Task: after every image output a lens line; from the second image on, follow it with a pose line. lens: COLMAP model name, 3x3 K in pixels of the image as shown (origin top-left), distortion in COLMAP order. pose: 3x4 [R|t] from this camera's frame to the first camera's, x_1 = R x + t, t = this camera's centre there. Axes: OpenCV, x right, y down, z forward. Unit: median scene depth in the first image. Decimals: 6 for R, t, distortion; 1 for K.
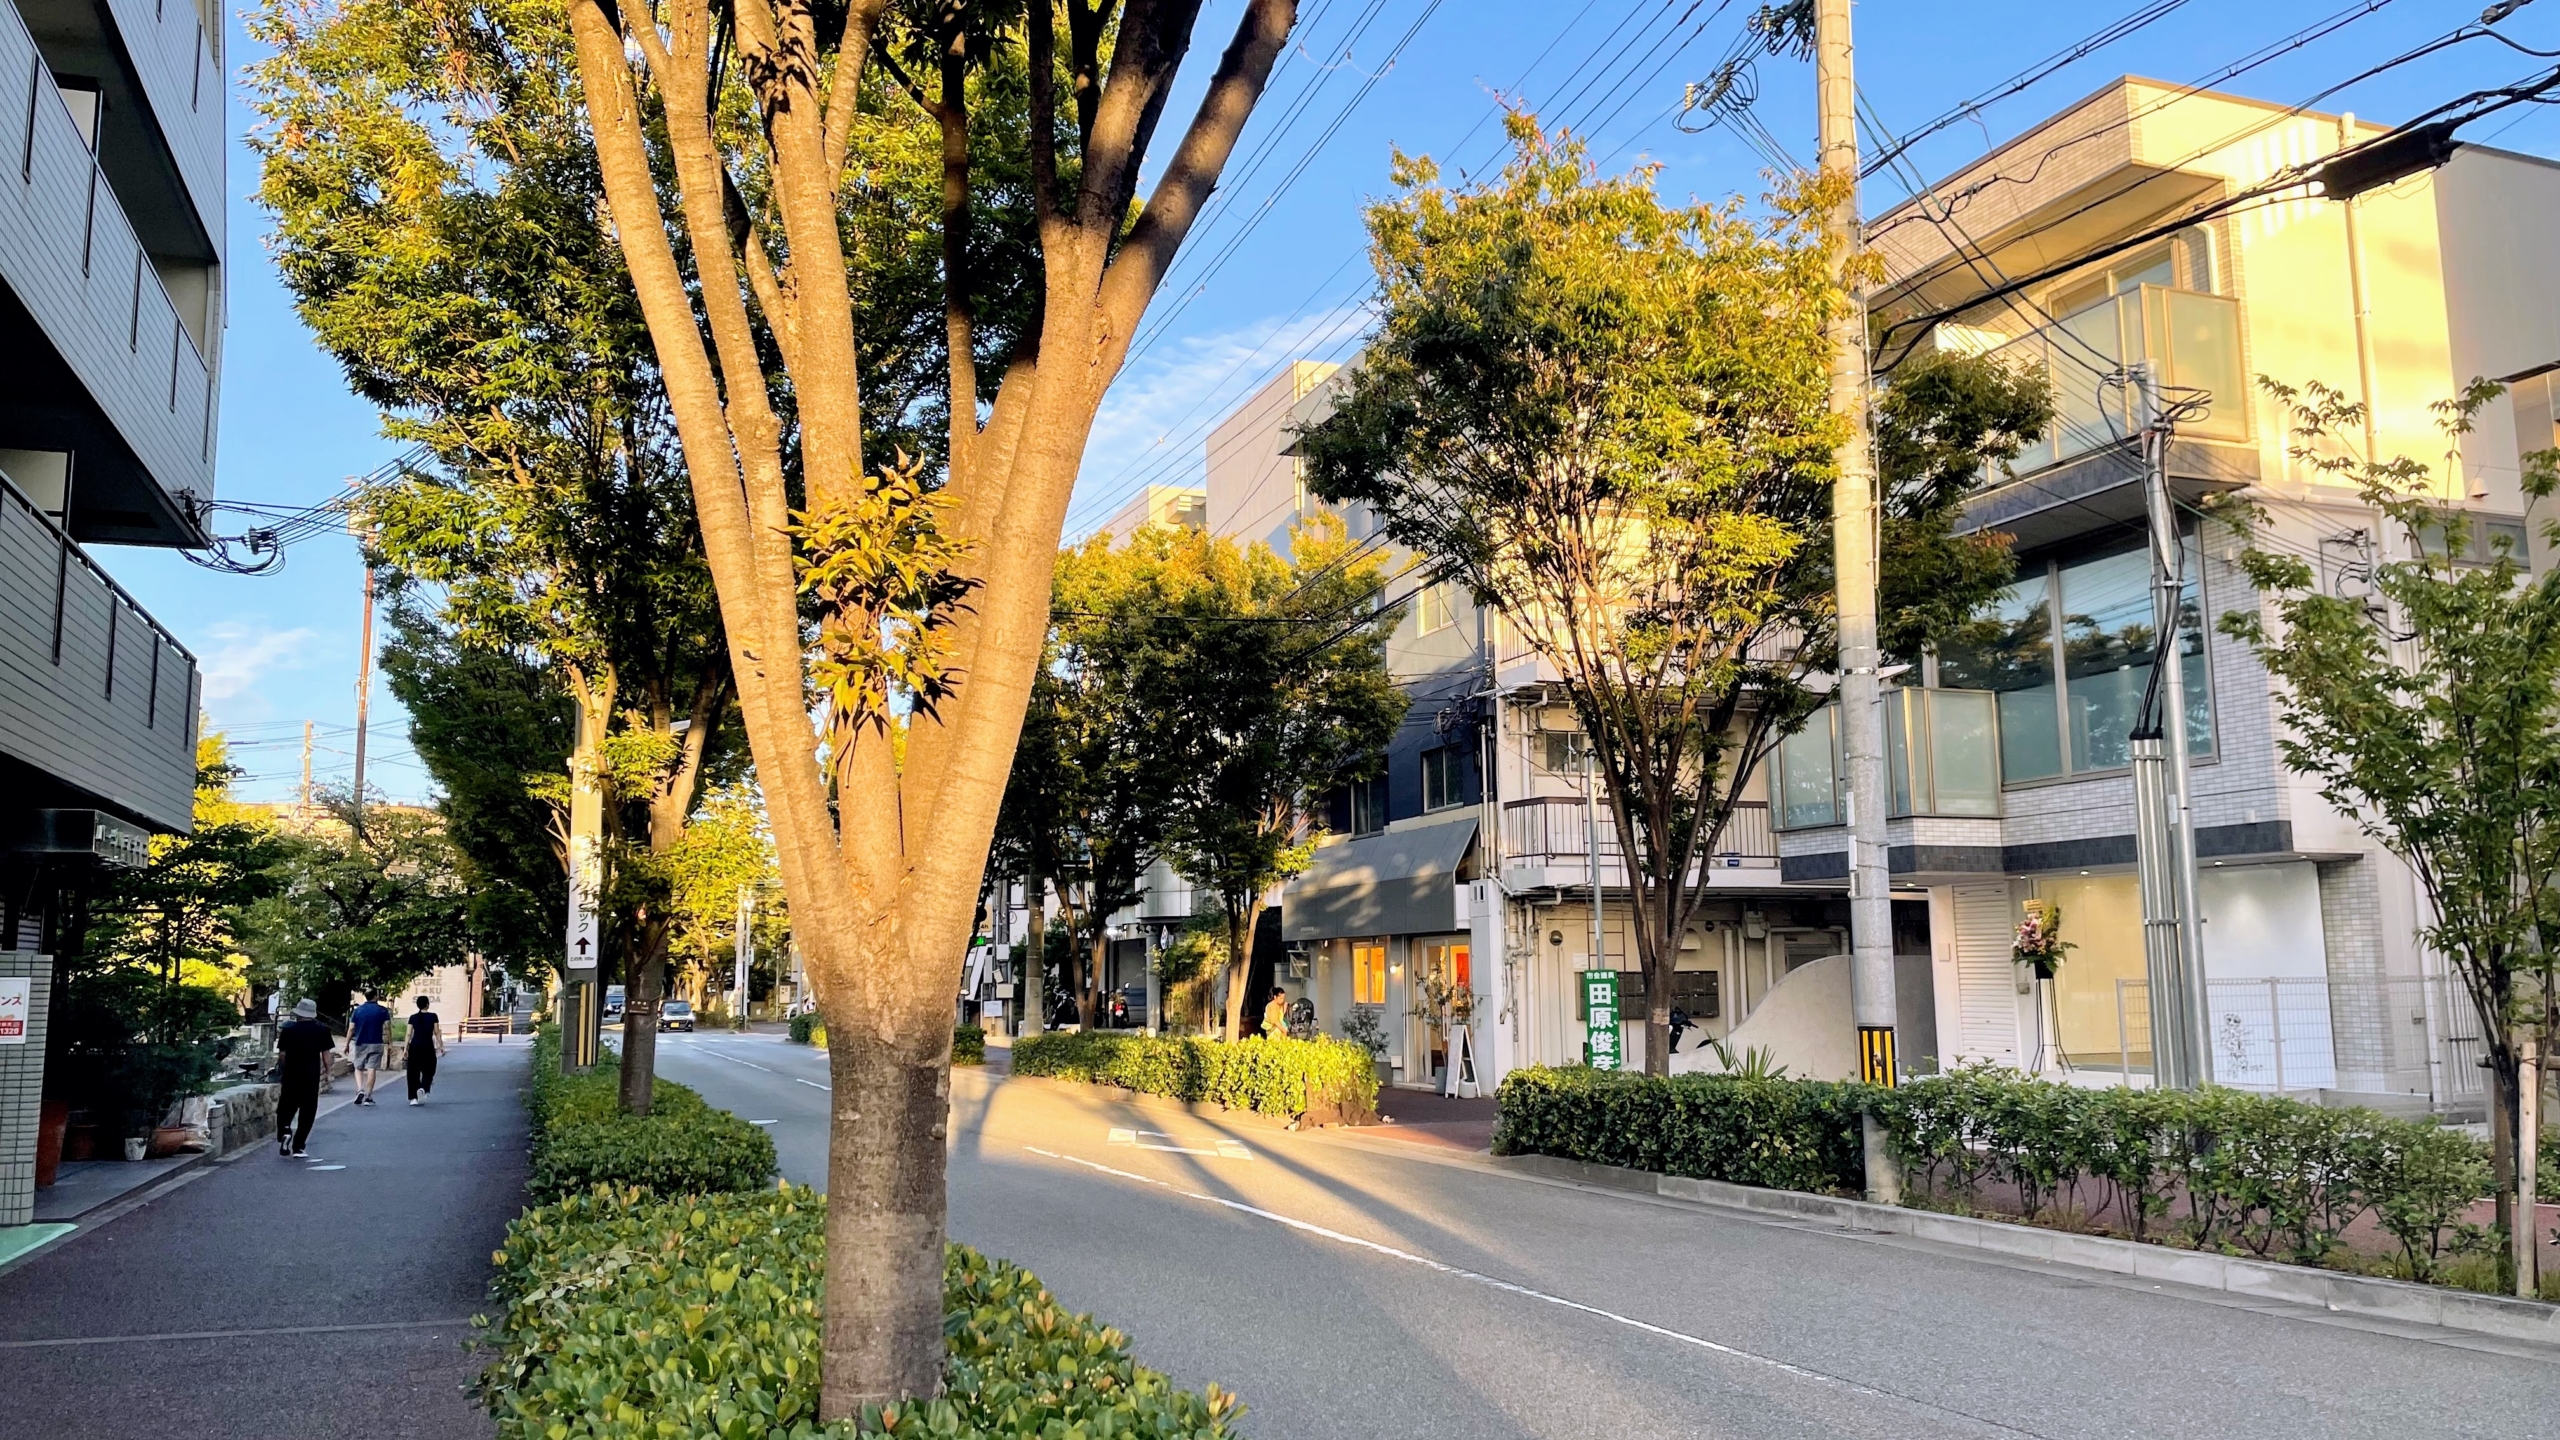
lens RADIAL K [[1922.0, 0, 1285.9], [0, 1922.0, 684.6], [0, 0, 1]] dist [0.102222, -0.146652]
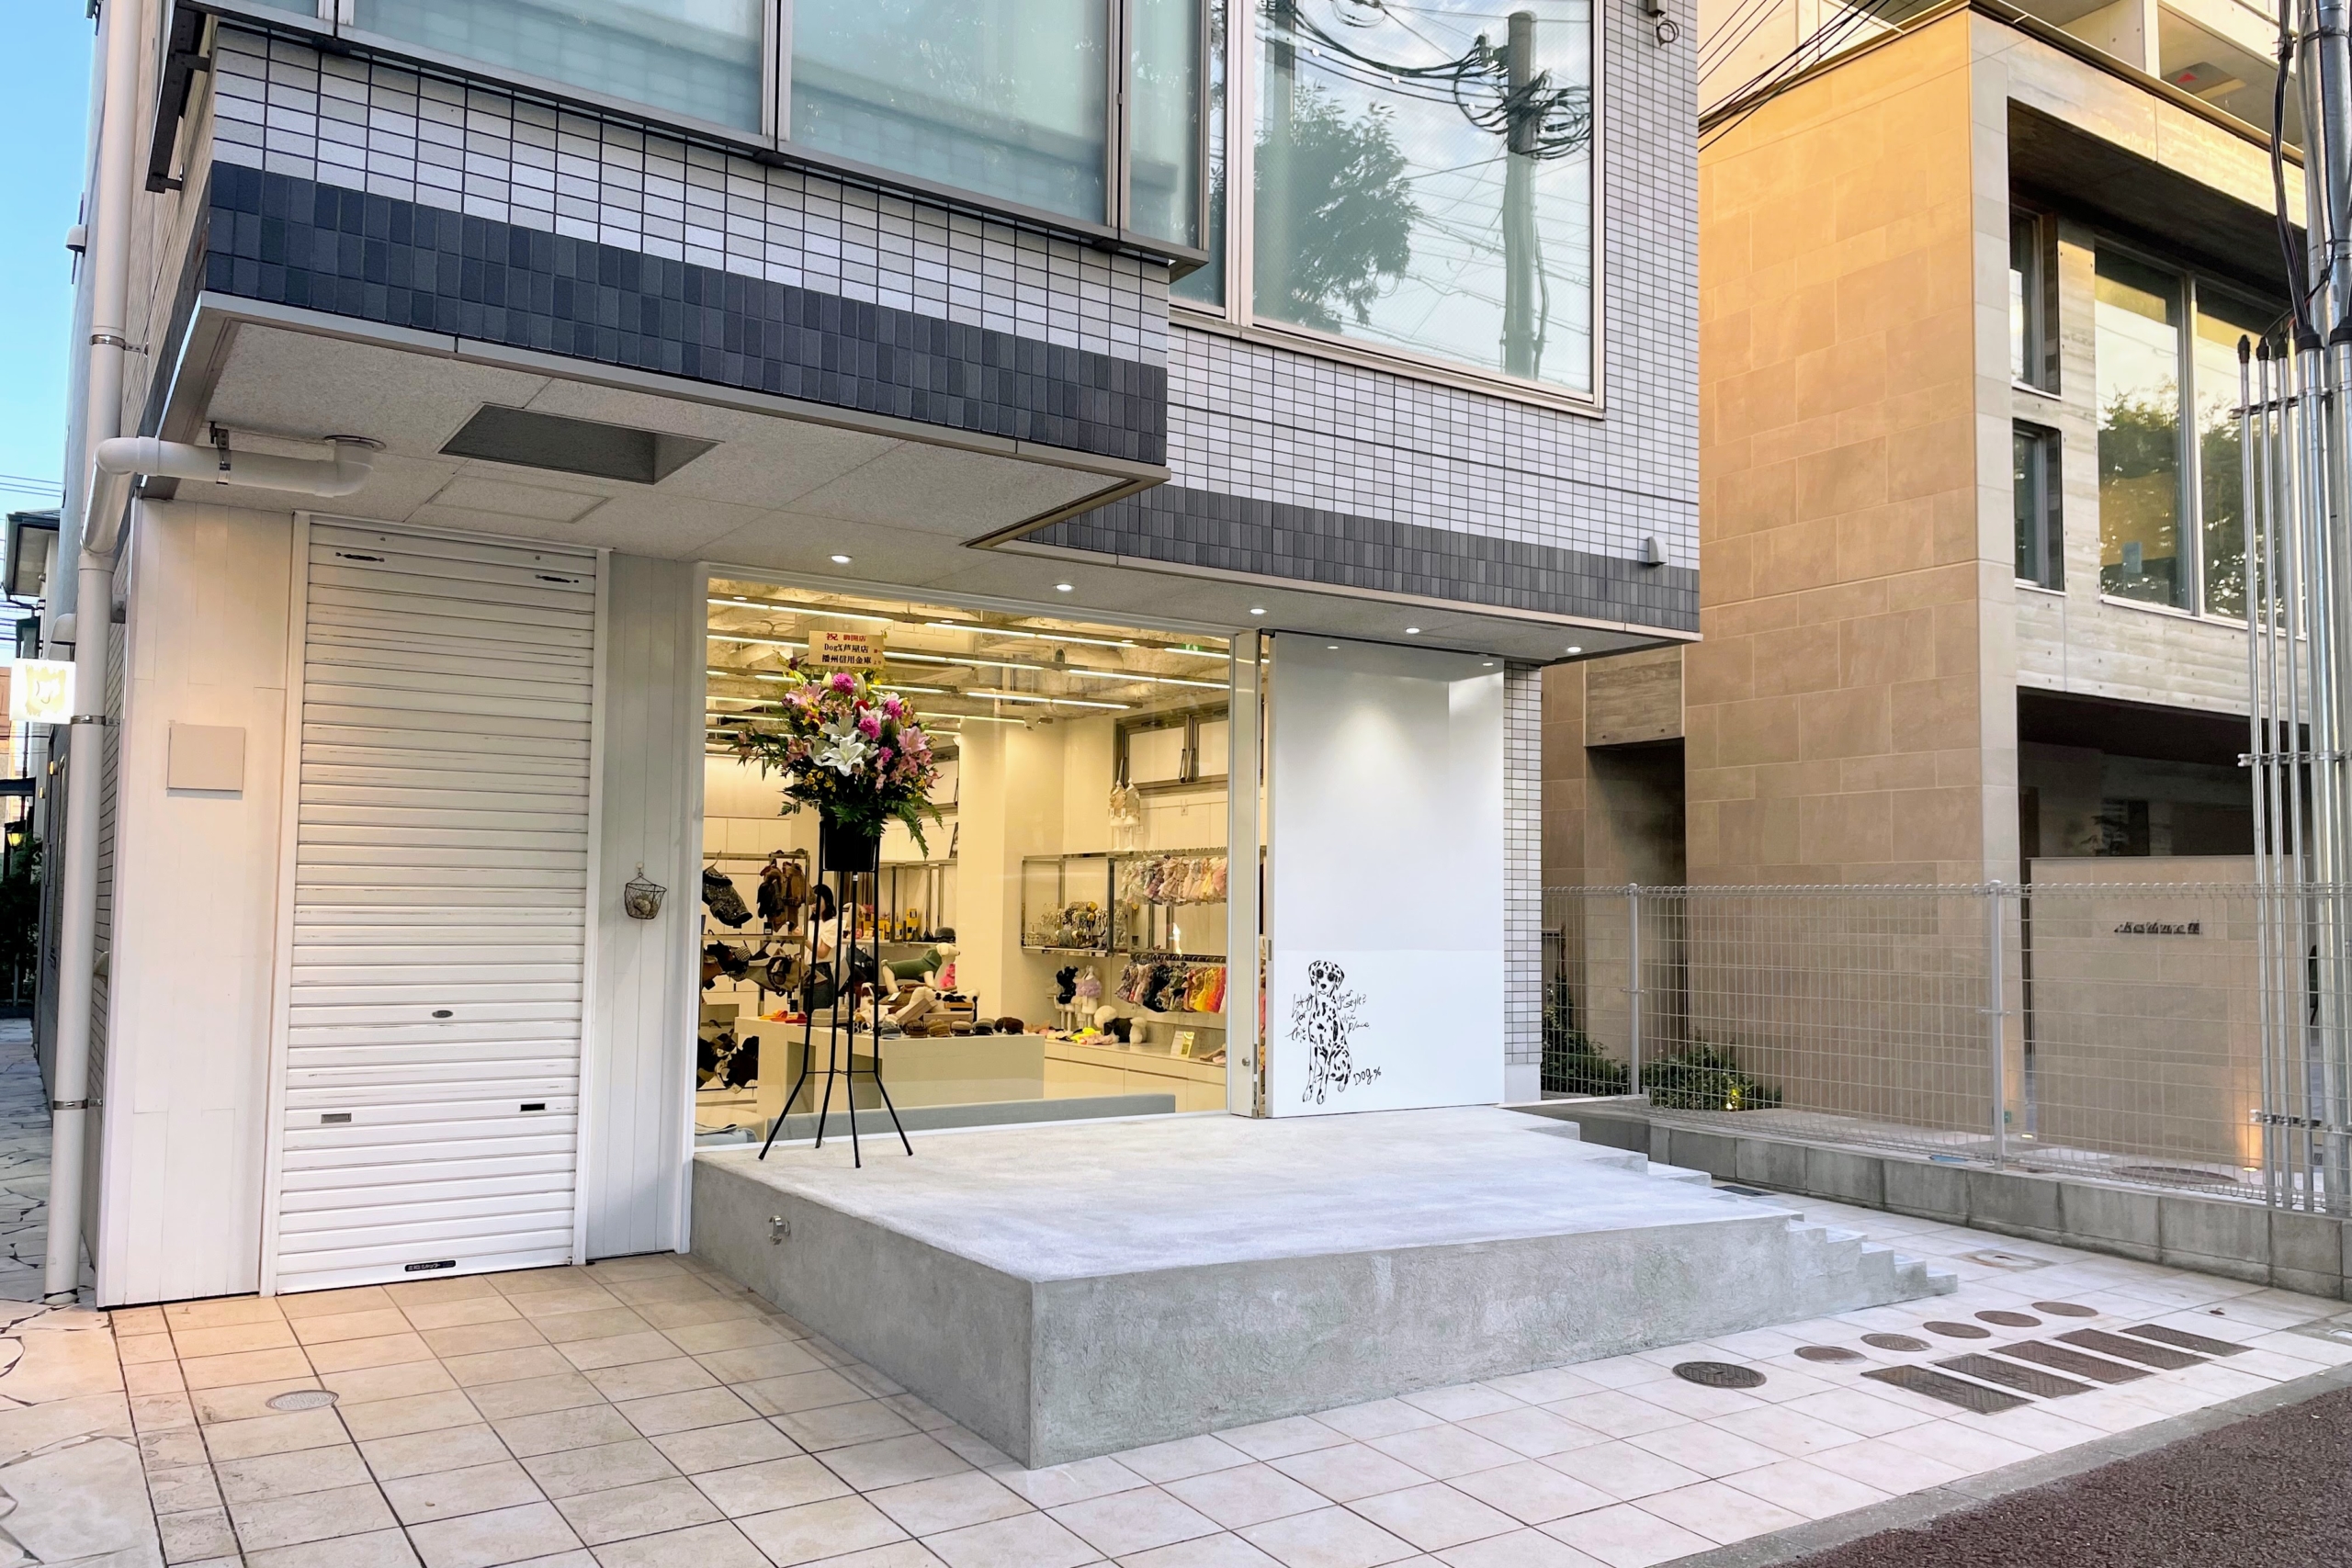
lens RADIAL K [[1754.7, 0, 1187.2], [0, 1754.7, 802.5], [0, 0, 1]] dist [0.104877, -0.142732]
pose [[-0.213131, 0.071897, 0.974375, 0.113380], [-0.153527, 0.982435, -0.106073, 0.213433], [-0.964886, -0.172201, -0.198349, 1.322560]]
